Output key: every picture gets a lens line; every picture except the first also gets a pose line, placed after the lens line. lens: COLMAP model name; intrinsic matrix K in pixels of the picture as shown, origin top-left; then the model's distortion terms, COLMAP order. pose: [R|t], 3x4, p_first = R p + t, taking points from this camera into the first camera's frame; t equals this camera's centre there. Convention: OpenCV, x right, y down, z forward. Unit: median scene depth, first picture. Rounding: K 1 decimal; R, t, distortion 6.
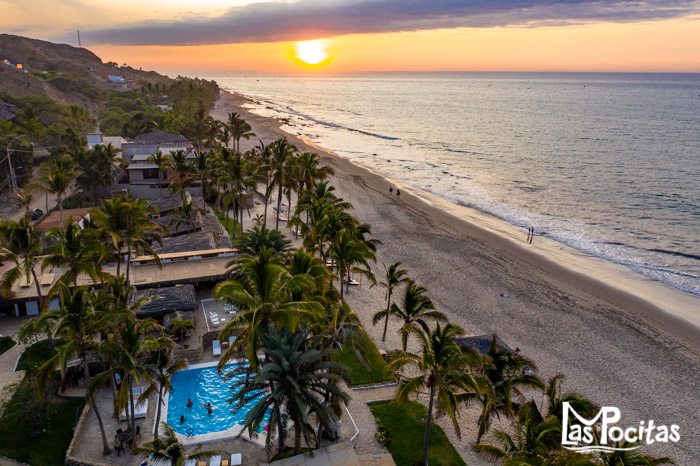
lens RADIAL K [[557.2, 0, 350.0], [0, 557.2, 233.0], [0, 0, 1]] dist [-0.003450, -0.004521]
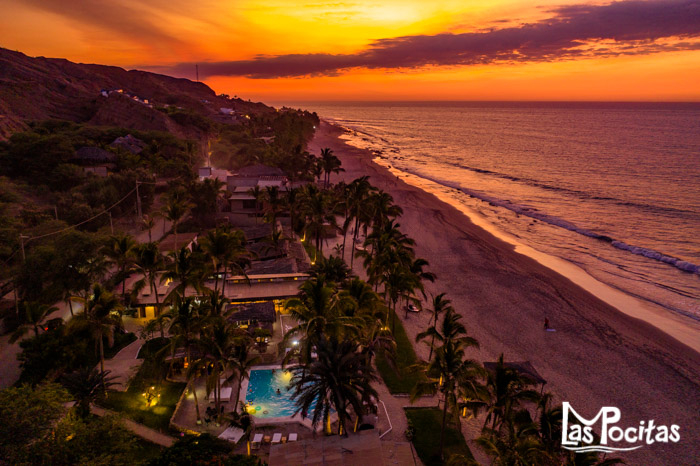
lens RADIAL K [[553.6, 0, 350.0], [0, 553.6, 233.0], [0, 0, 1]] dist [-0.005454, -0.004525]
pose [[0.985294, 0.040392, -0.166023, 0.051429], [-0.048768, 0.997718, -0.046691, -0.005702], [0.163758, 0.054102, 0.985016, -0.115037]]
